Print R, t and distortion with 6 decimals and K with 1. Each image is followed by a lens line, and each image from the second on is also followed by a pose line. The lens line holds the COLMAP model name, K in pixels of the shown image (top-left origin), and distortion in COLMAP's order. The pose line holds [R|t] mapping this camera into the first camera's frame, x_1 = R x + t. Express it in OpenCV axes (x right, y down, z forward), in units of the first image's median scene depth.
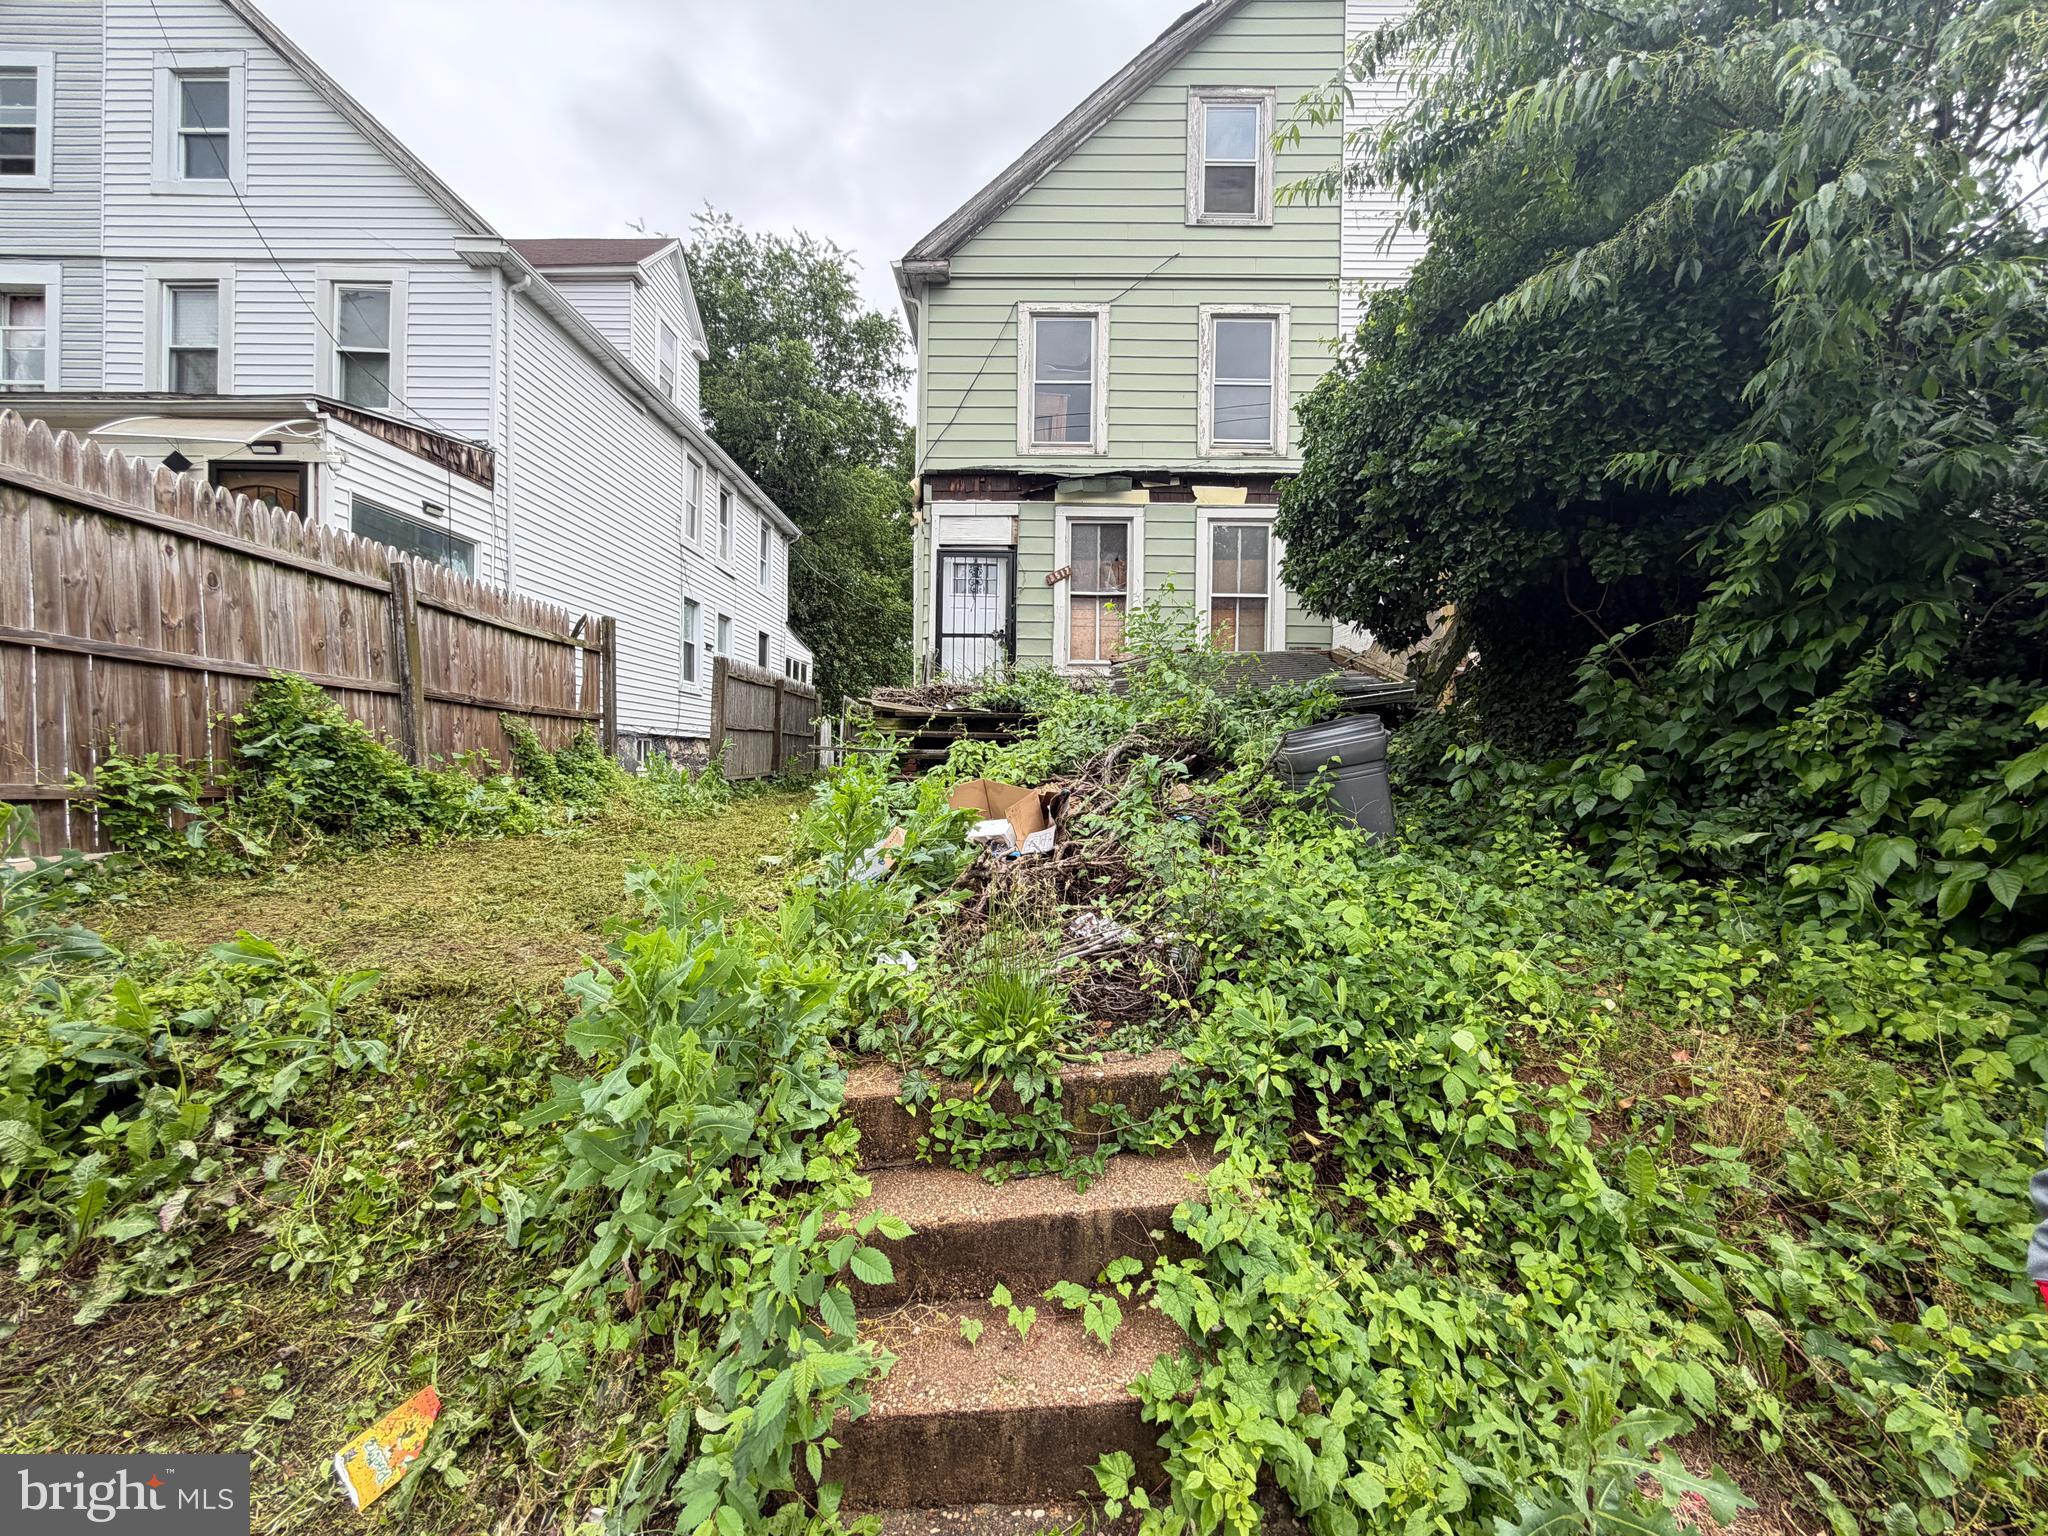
lens RADIAL K [[819.3, 0, 1024.2], [0, 819.3, 773.1], [0, 0, 1]] dist [-0.001357, -0.001467]
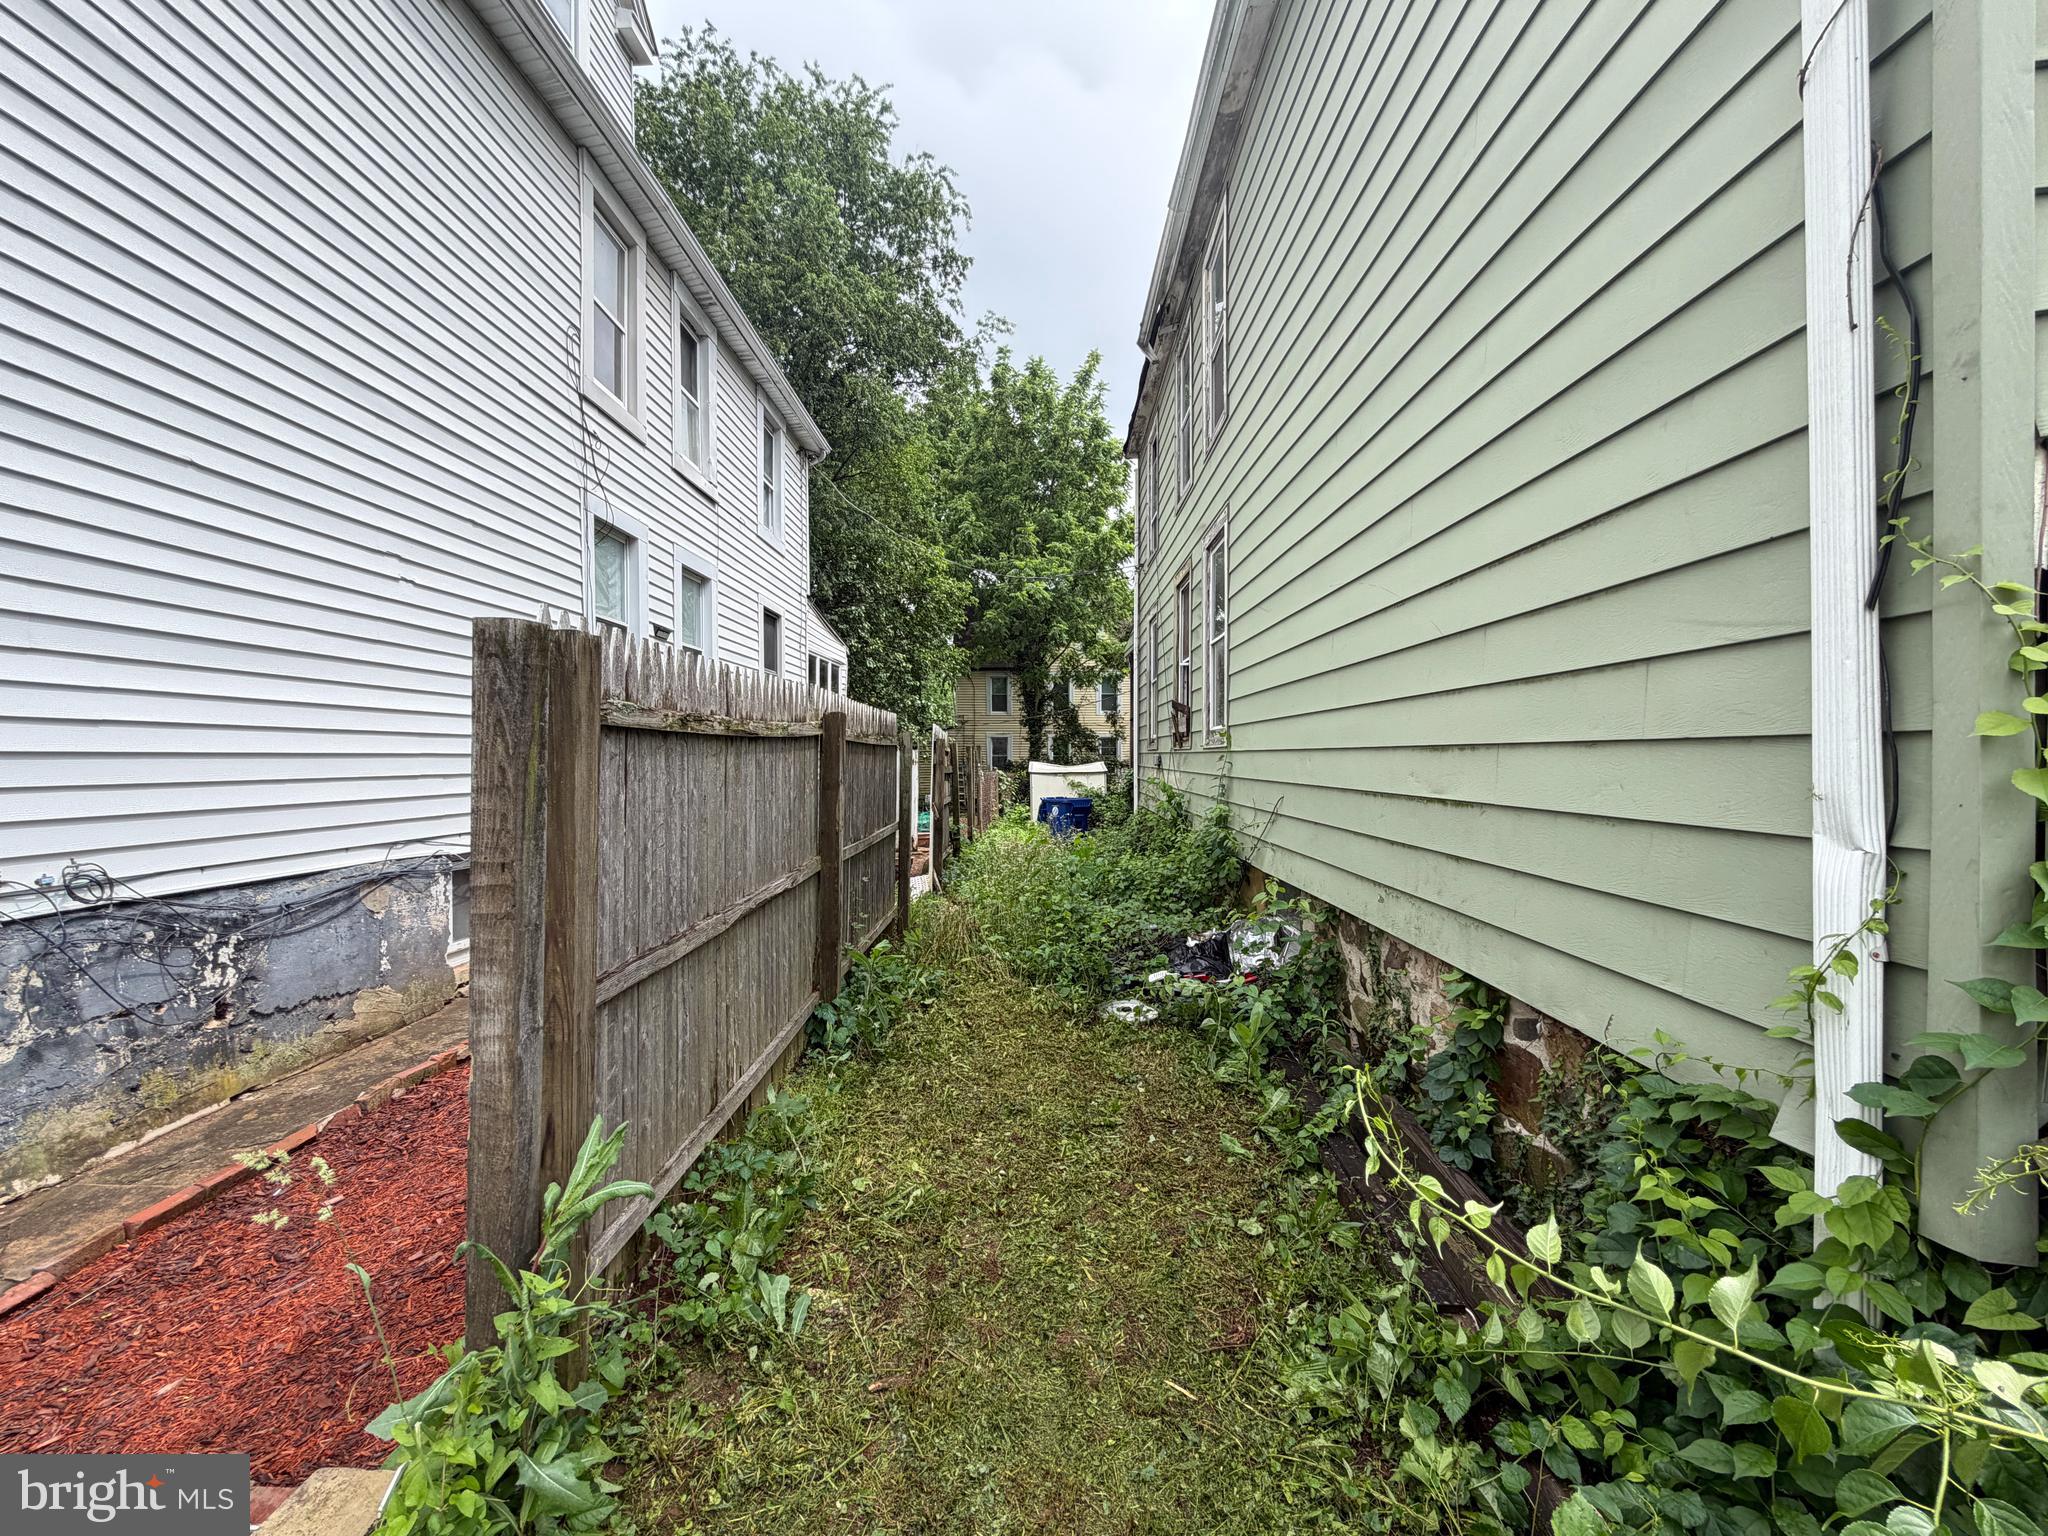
lens RADIAL K [[819.3, 0, 1029.6], [0, 819.3, 763.2], [0, 0, 1]] dist [-0.001357, -0.001467]
pose [[0.999824, -0.018640, -0.002245, -0.281723], [0.018619, 0.999785, -0.009161, -0.114832], [0.002416, 0.009117, 0.999956, 0.875257]]
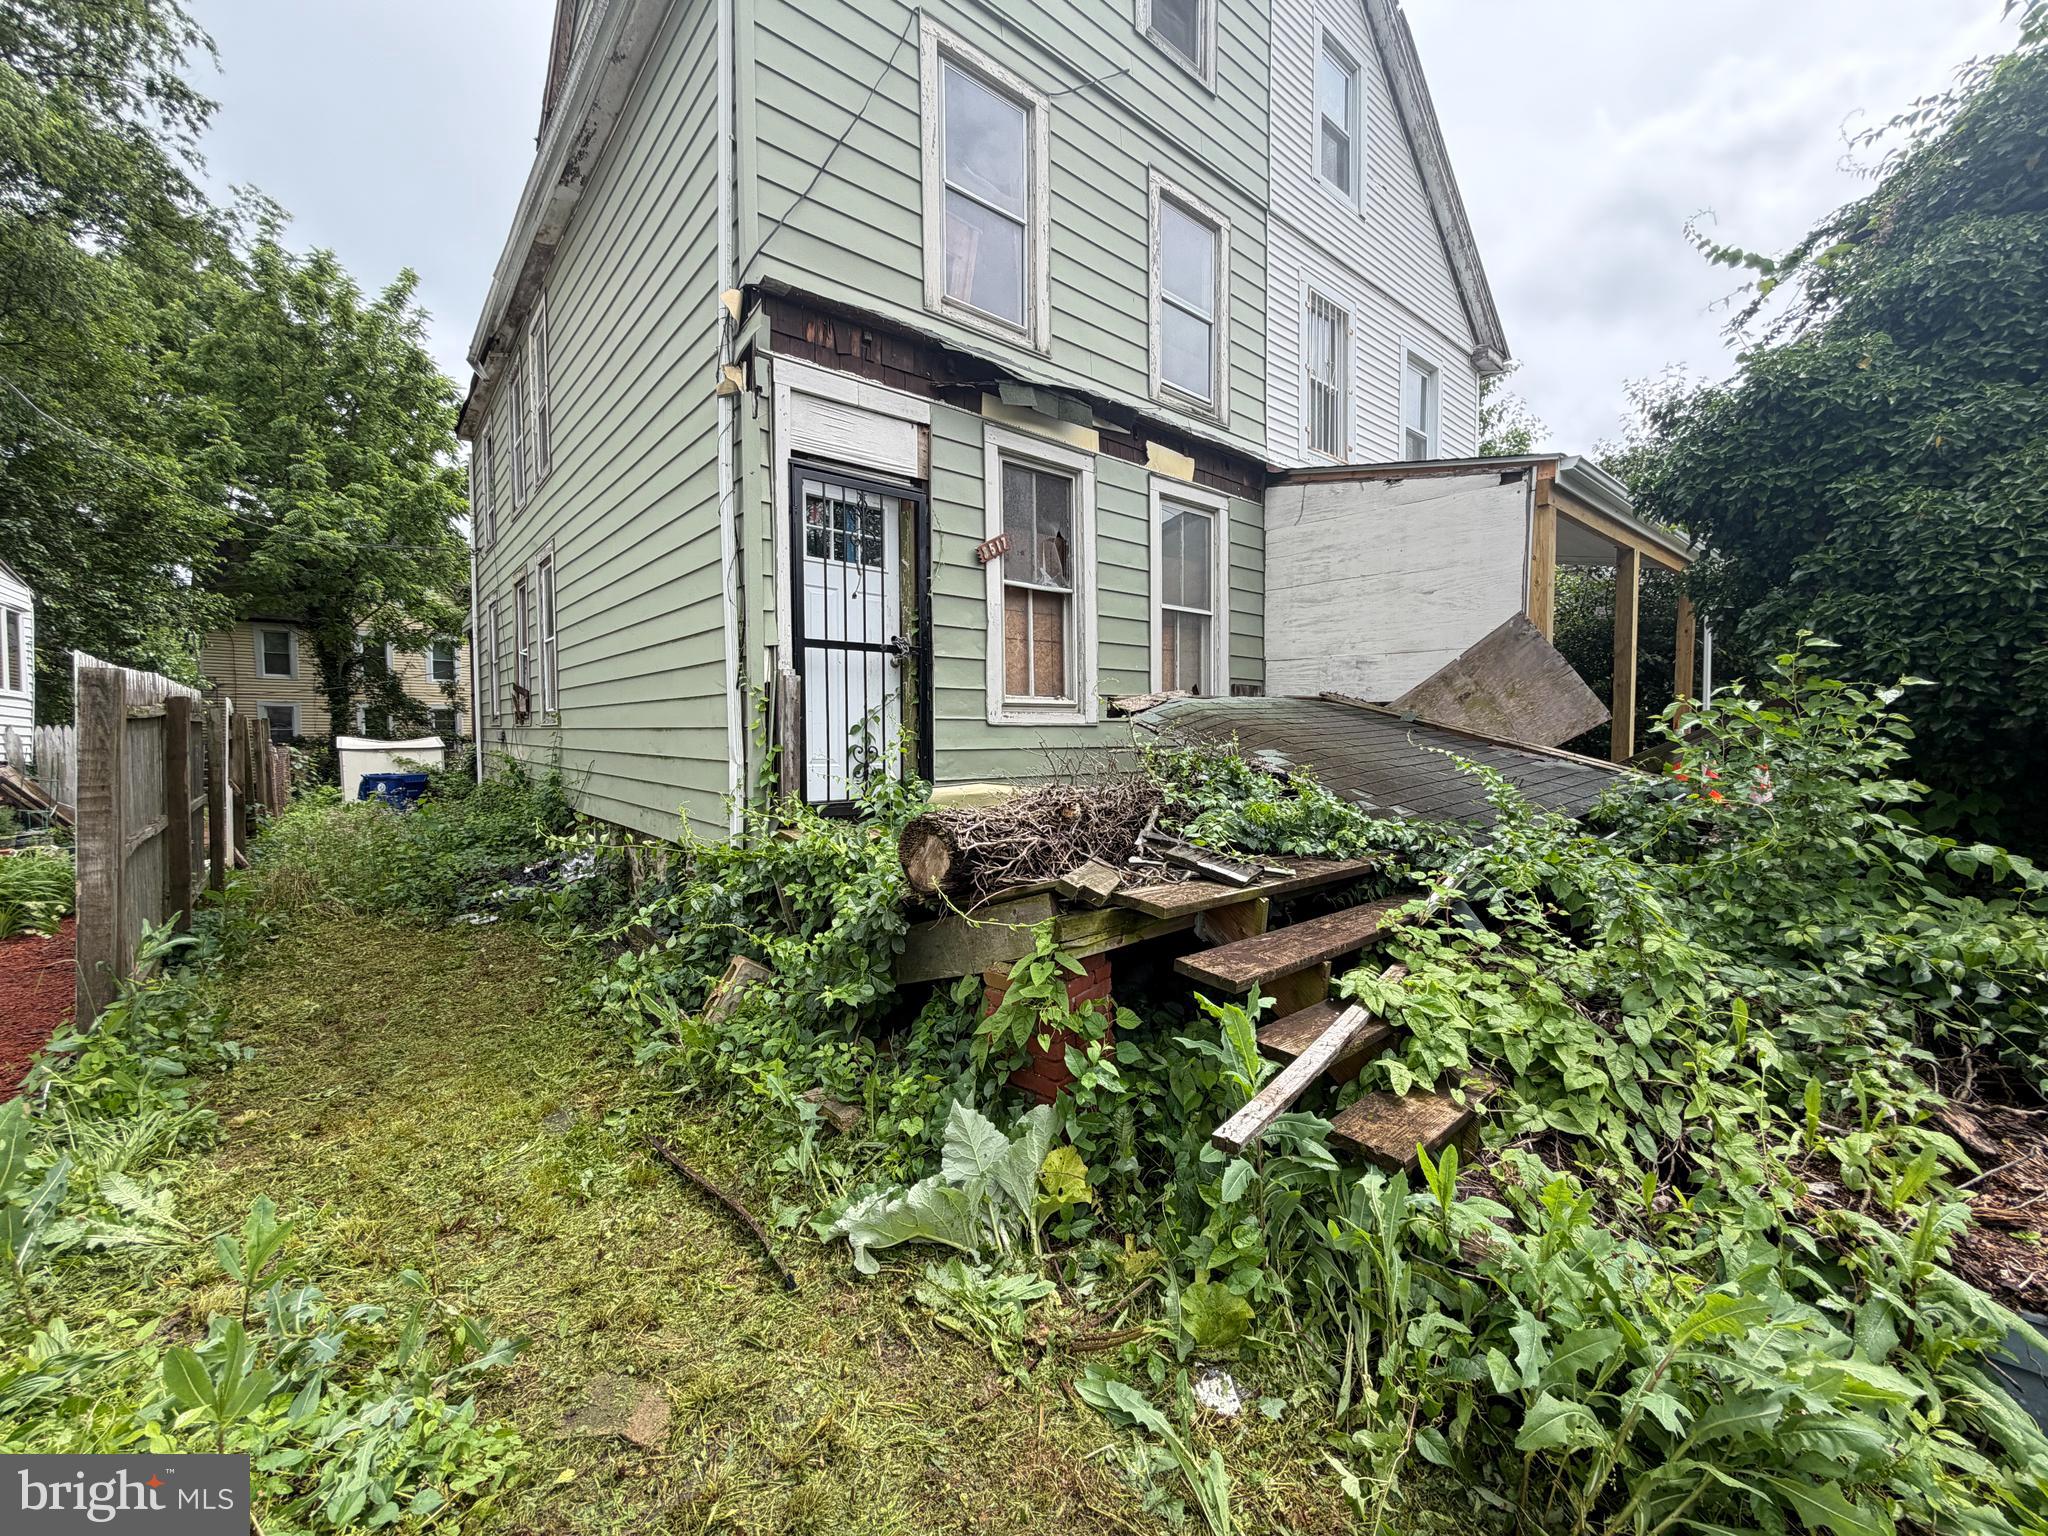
lens RADIAL K [[819.3, 0, 1031.7], [0, 819.3, 773.9], [0, 0, 1]] dist [-0.001357, -0.001467]
pose [[0.753951, -0.049847, 0.655037, -0.316899], [0.022200, 0.998481, 0.050430, -0.112193], [-0.656556, -0.023480, 0.753912, 0.544247]]
